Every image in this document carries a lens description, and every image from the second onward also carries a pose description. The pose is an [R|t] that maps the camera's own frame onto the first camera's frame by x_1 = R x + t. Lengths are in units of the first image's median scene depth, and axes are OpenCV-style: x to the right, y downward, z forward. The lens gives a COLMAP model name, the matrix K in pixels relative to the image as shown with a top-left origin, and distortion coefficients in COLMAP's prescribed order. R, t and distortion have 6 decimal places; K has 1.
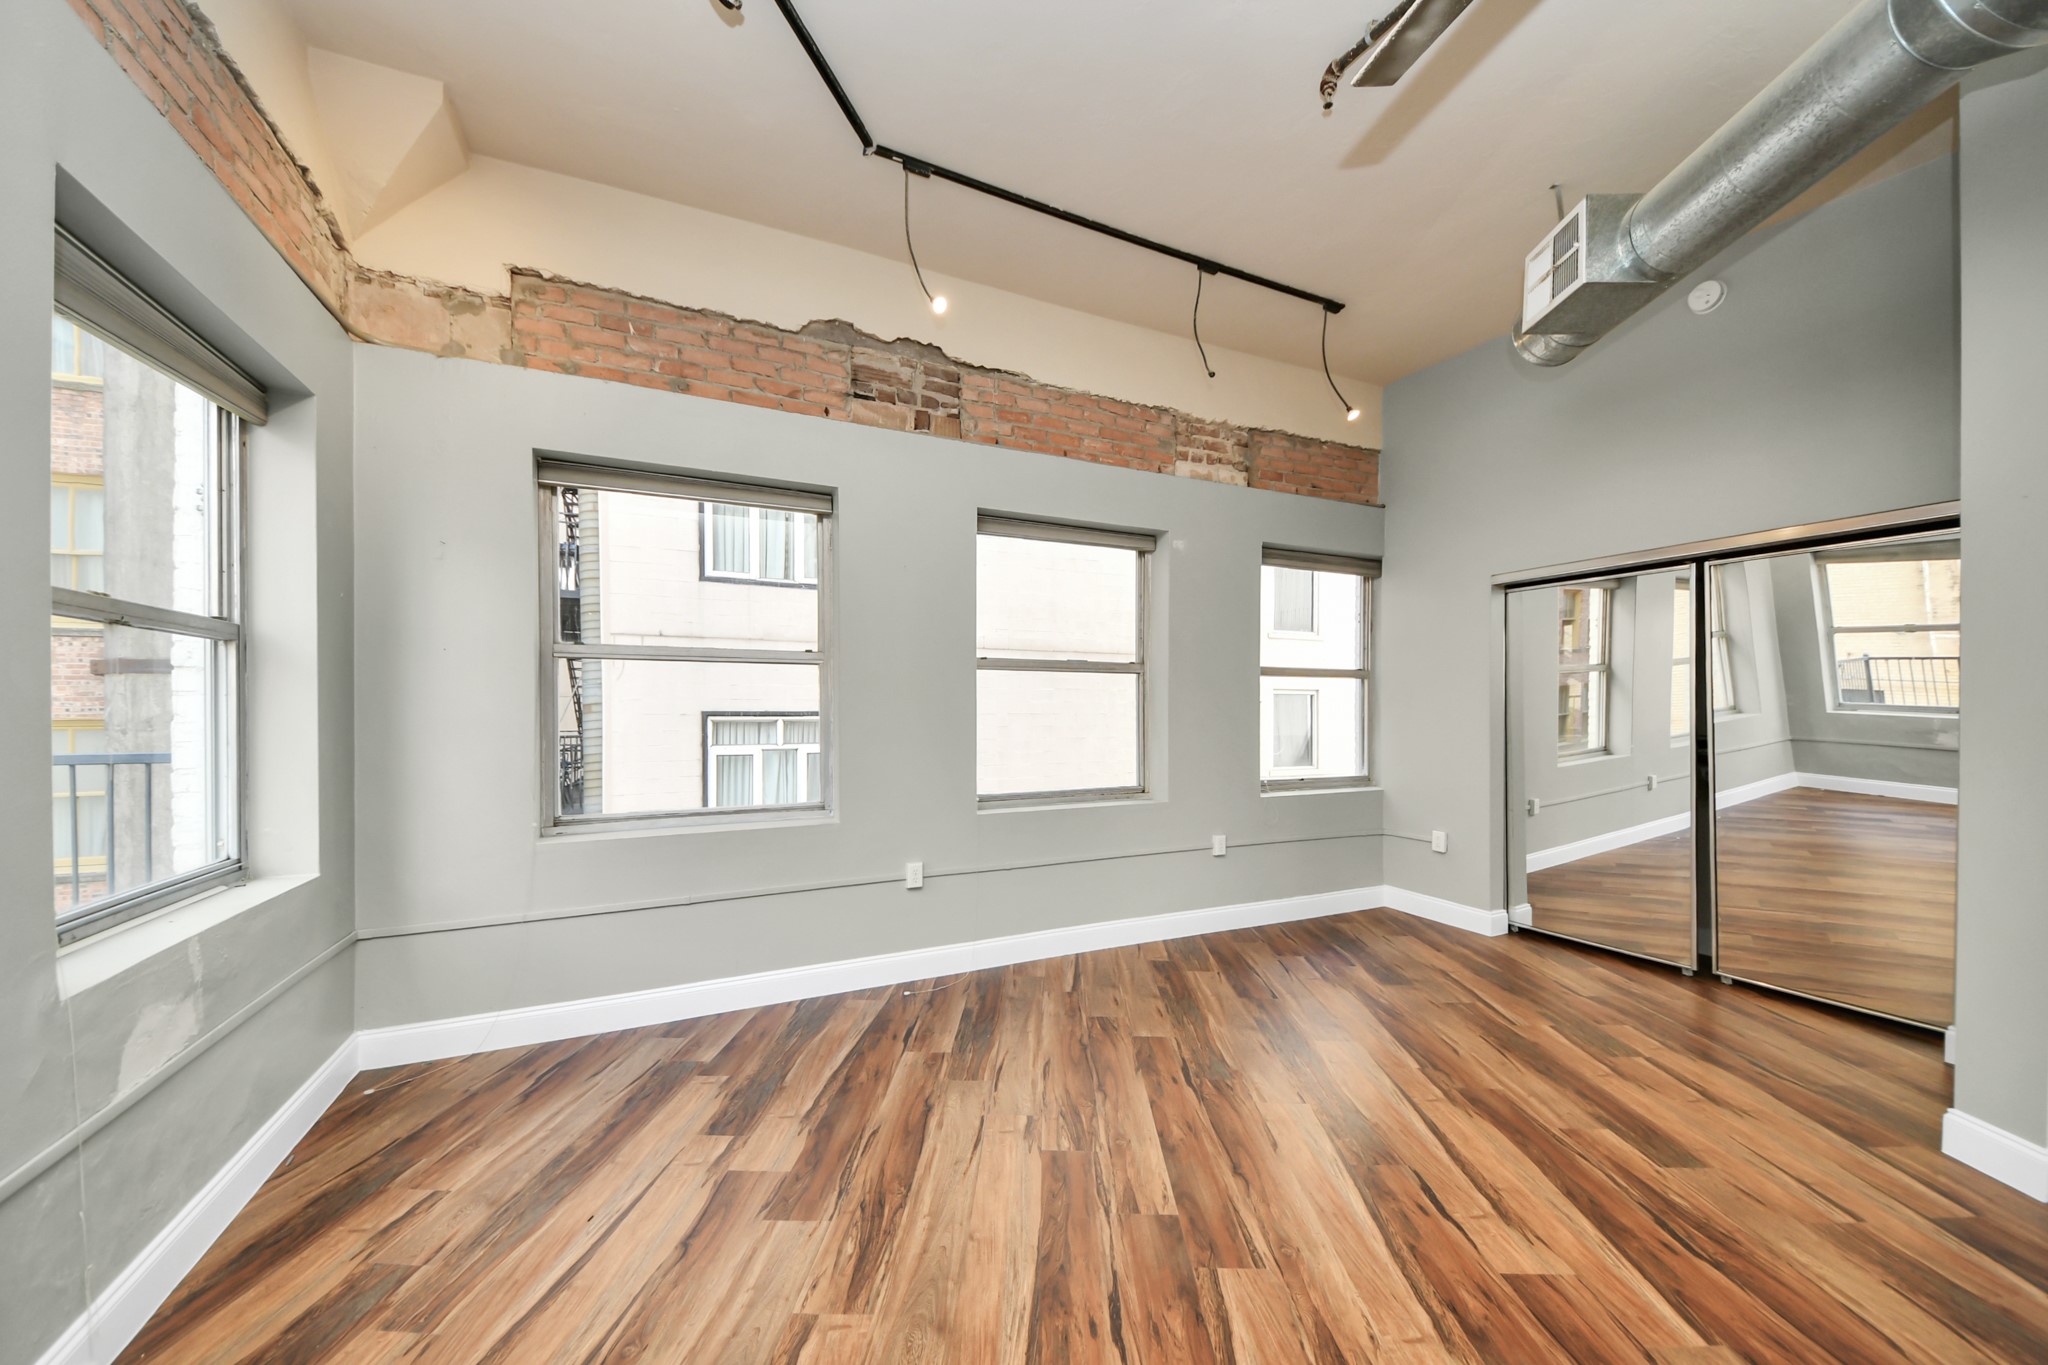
lens RADIAL K [[725.3, 0, 1012.0], [0, 725.3, 716.5], [0, 0, 1]] dist [0.001328, -0.000746]
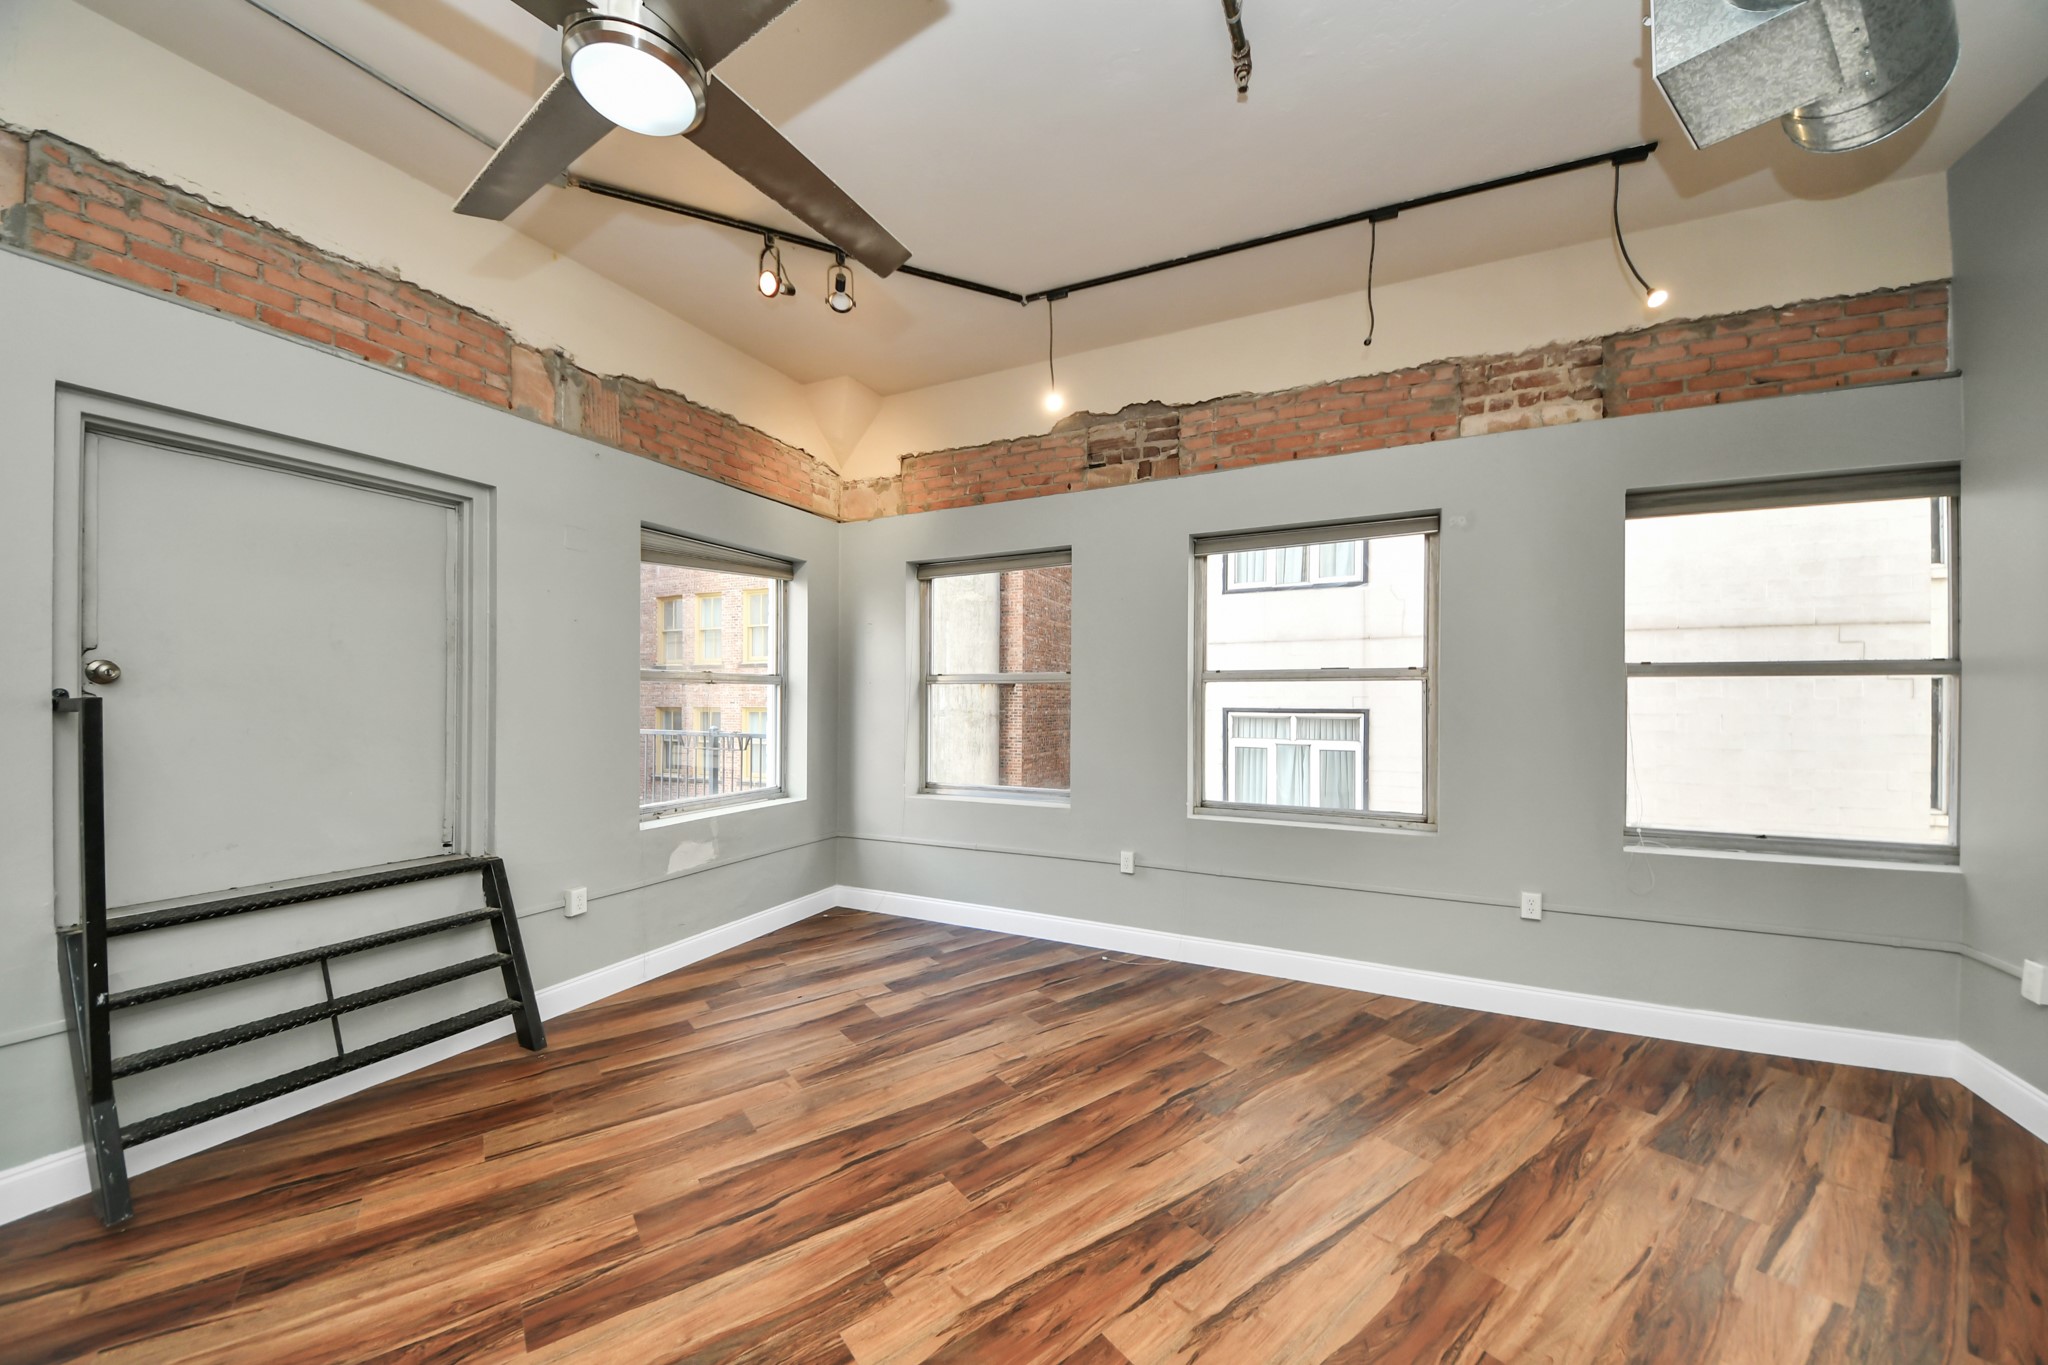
lens RADIAL K [[726.3, 0, 1060.0], [0, 726.3, 694.8], [0, 0, 1]] dist [0.003009, -0.006960]
pose [[0.638334, -0.001901, -0.769758, 0.705634], [-0.007105, 0.999940, -0.008361, -0.040557], [0.769727, 0.010806, 0.638282, 0.168521]]
